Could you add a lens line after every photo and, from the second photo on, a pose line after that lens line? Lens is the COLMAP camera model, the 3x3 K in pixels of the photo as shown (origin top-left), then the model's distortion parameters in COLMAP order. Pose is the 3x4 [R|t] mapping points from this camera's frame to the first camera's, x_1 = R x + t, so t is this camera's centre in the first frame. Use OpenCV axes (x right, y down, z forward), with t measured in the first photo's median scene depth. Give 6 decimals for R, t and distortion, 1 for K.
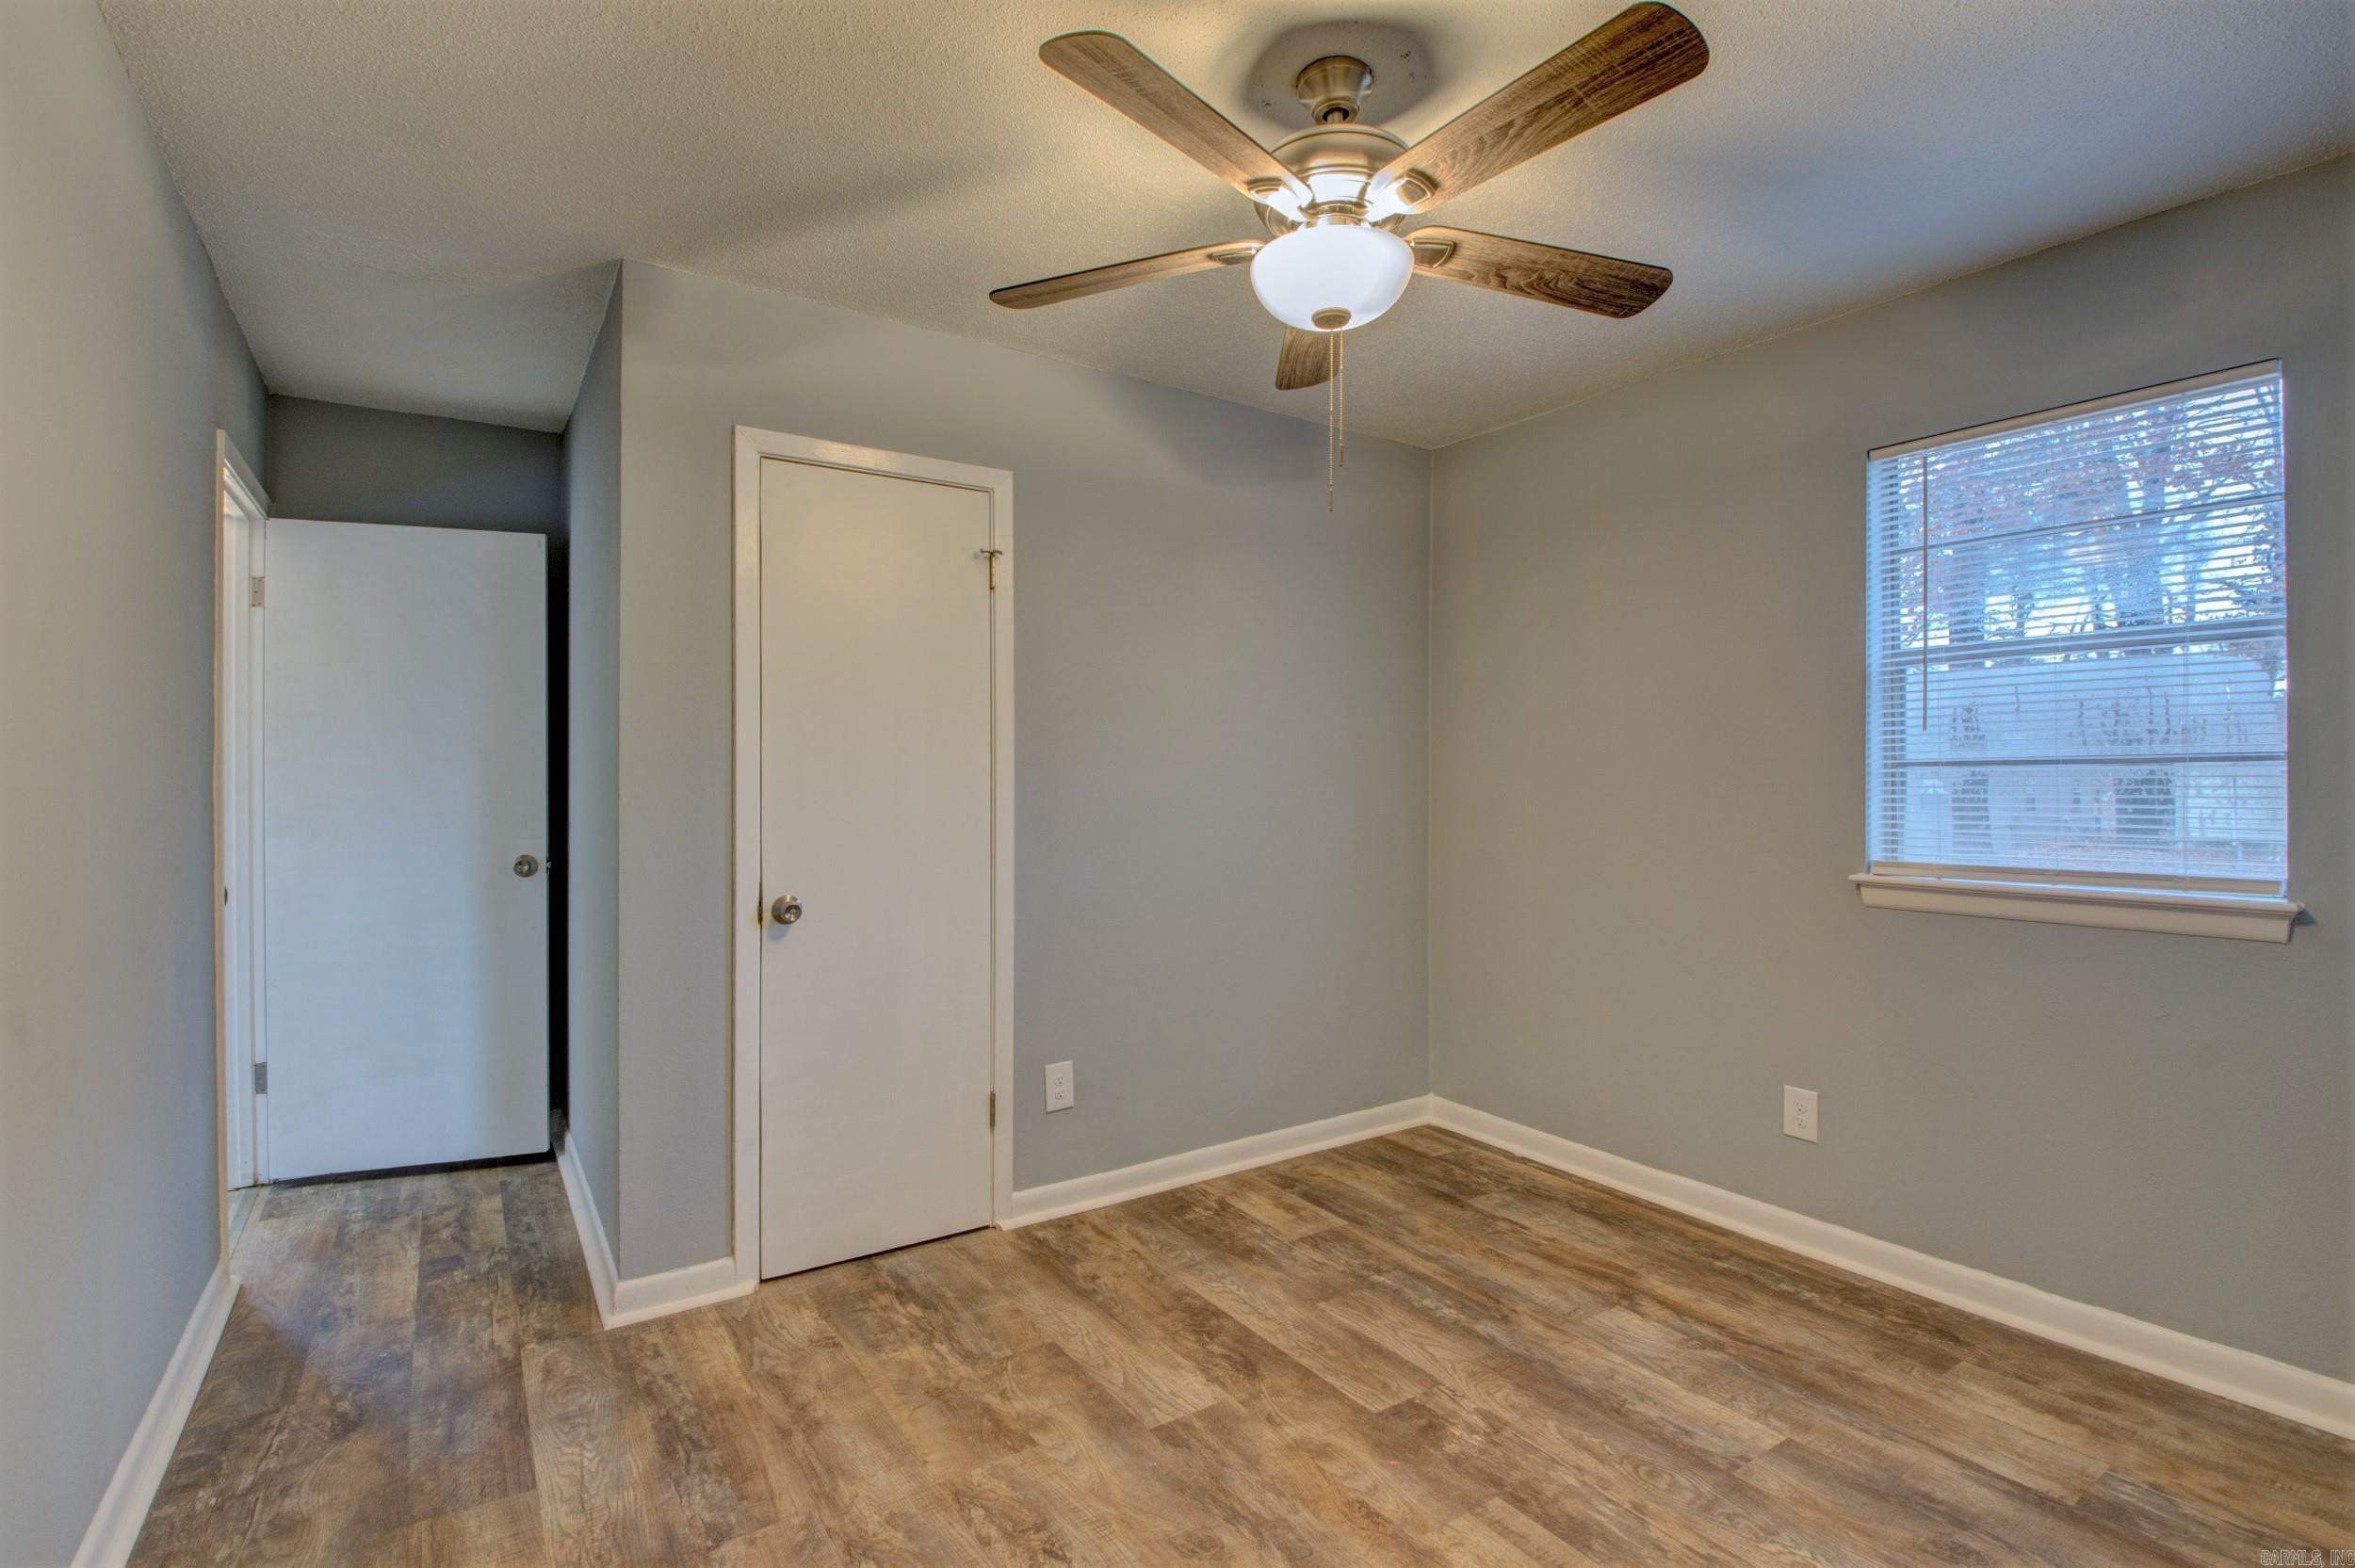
lens RADIAL K [[1101.2, 0, 1176.4], [0, 1101.2, 769.8], [0, 0, 1]] dist [-0.012225, -0.010311]
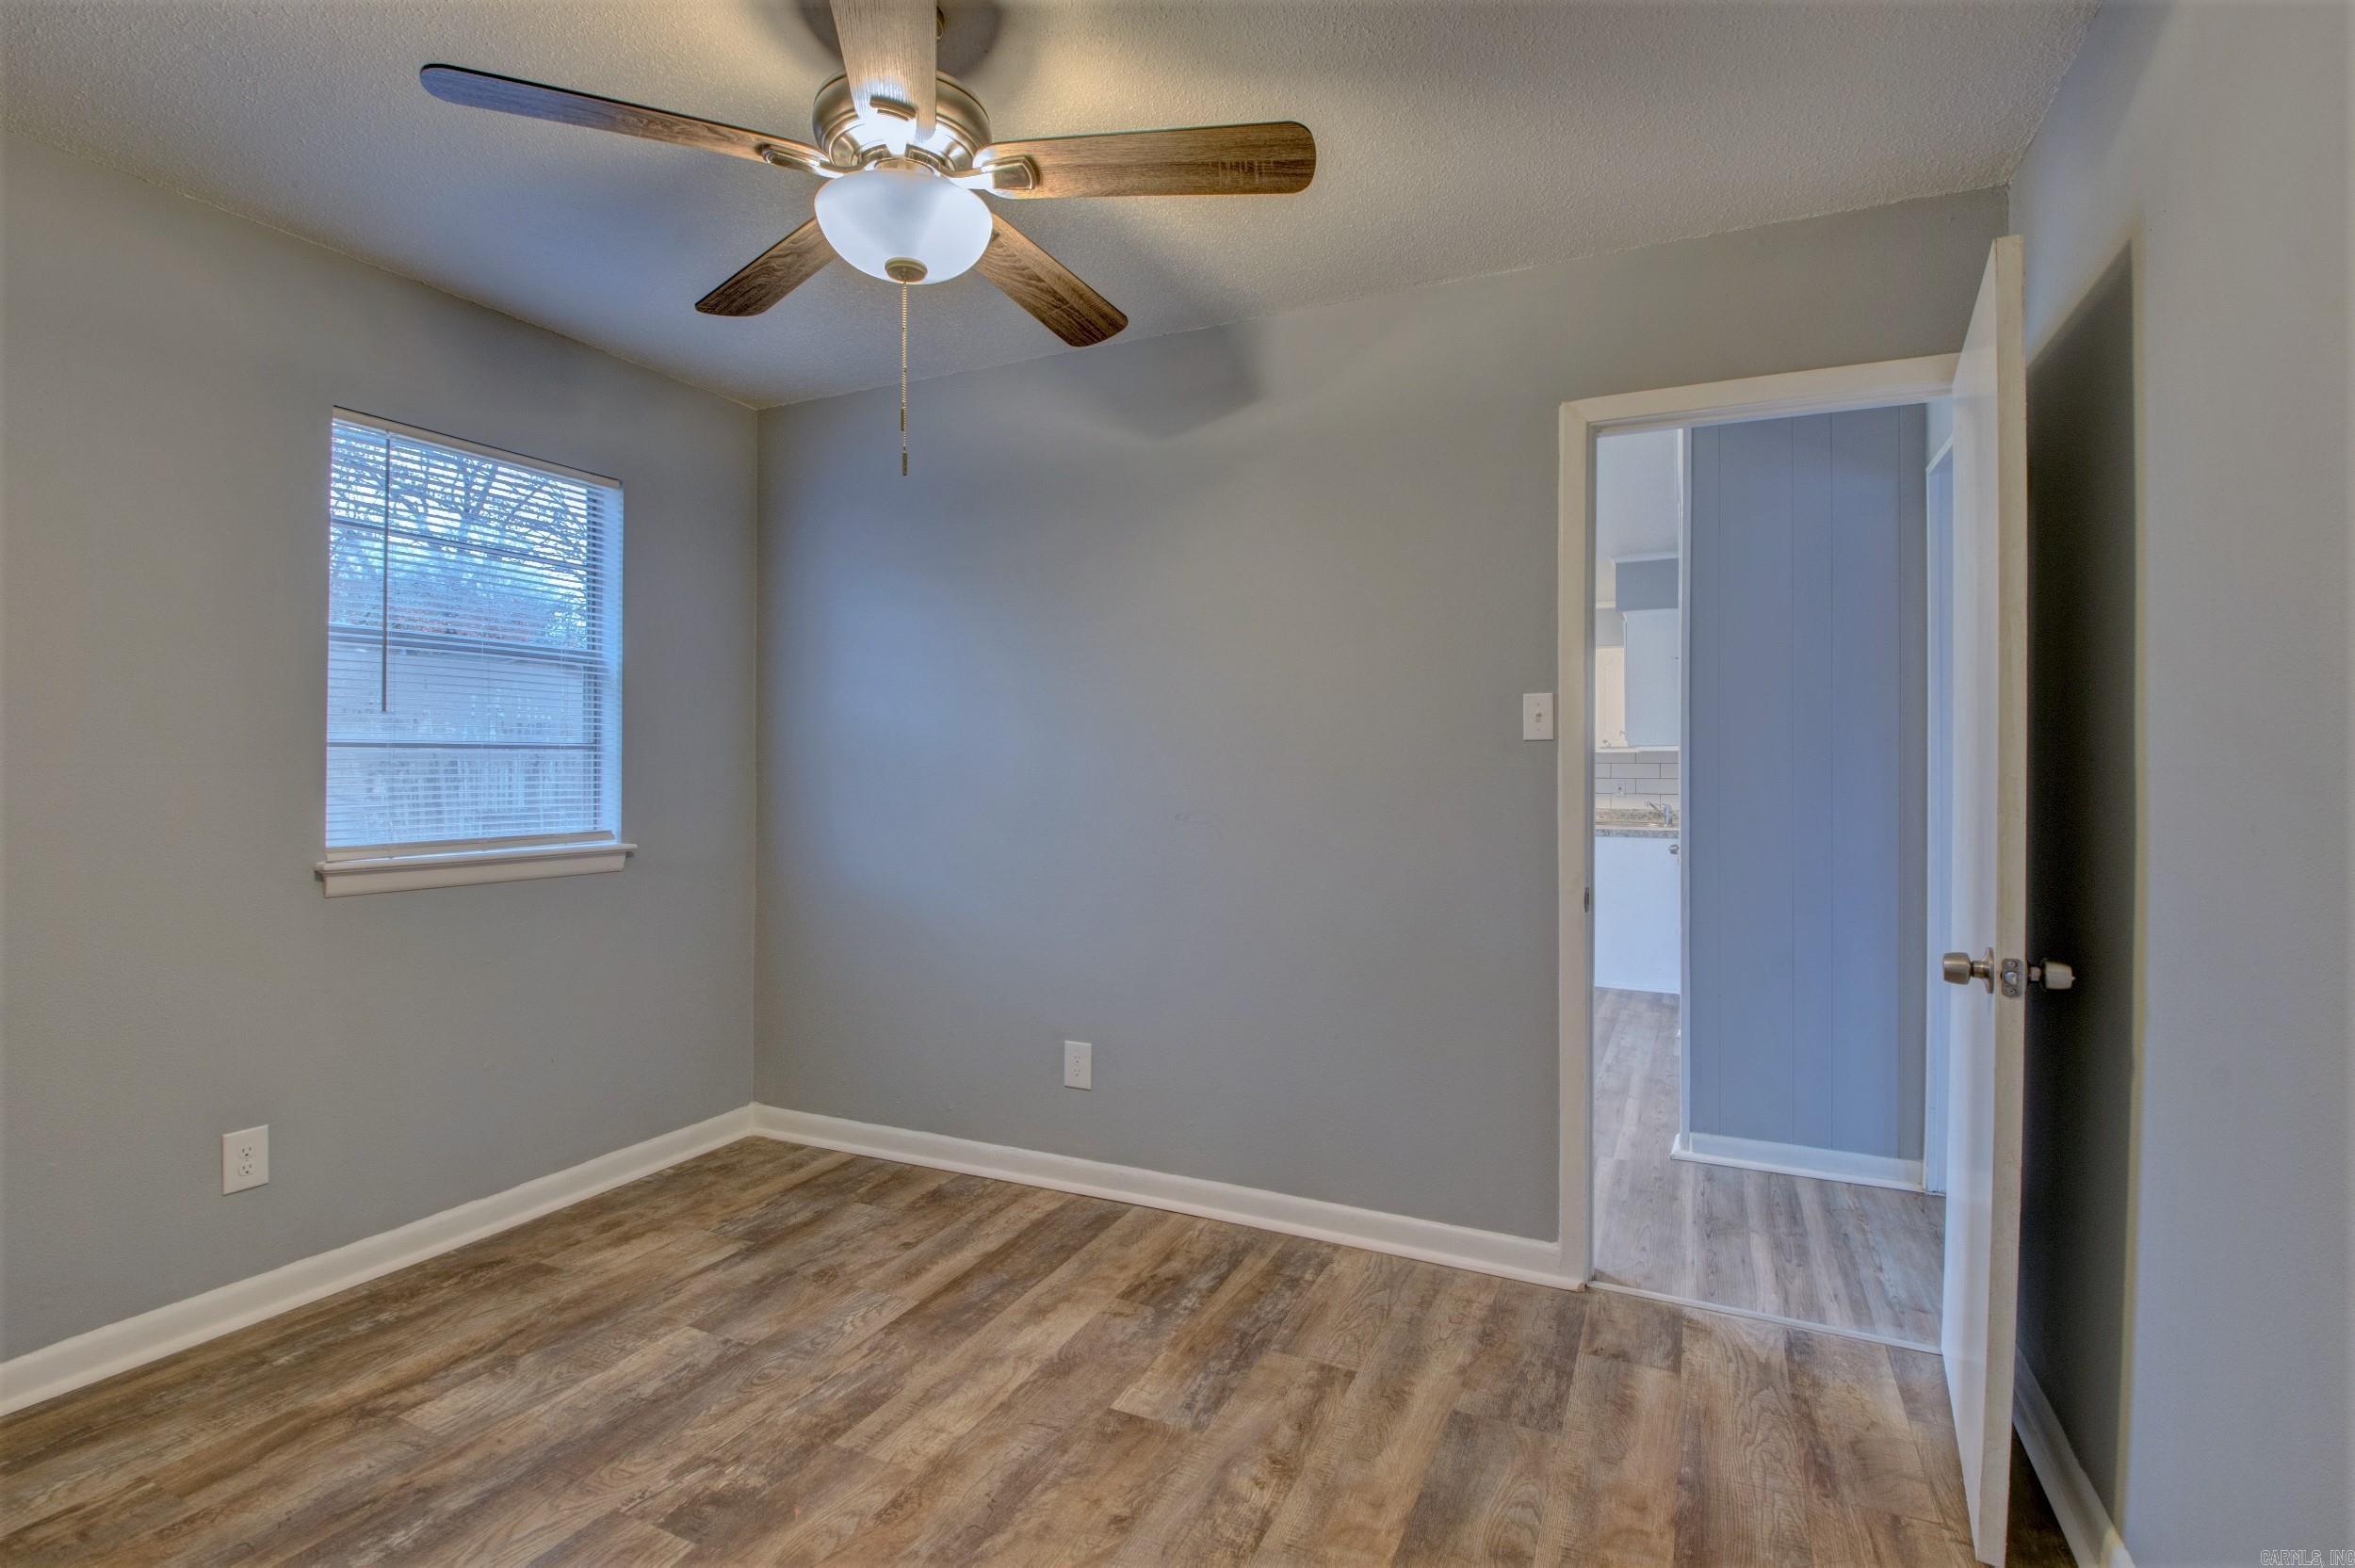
lens RADIAL K [[1101.2, 0, 1176.4], [0, 1101.2, 769.8], [0, 0, 1]] dist [-0.012225, -0.010311]
pose [[-0.515755, -0.004153, 0.856726, -0.642942], [-0.012520, 0.999918, -0.002690, 0.012630], [-0.856645, -0.012113, -0.515764, 1.048917]]
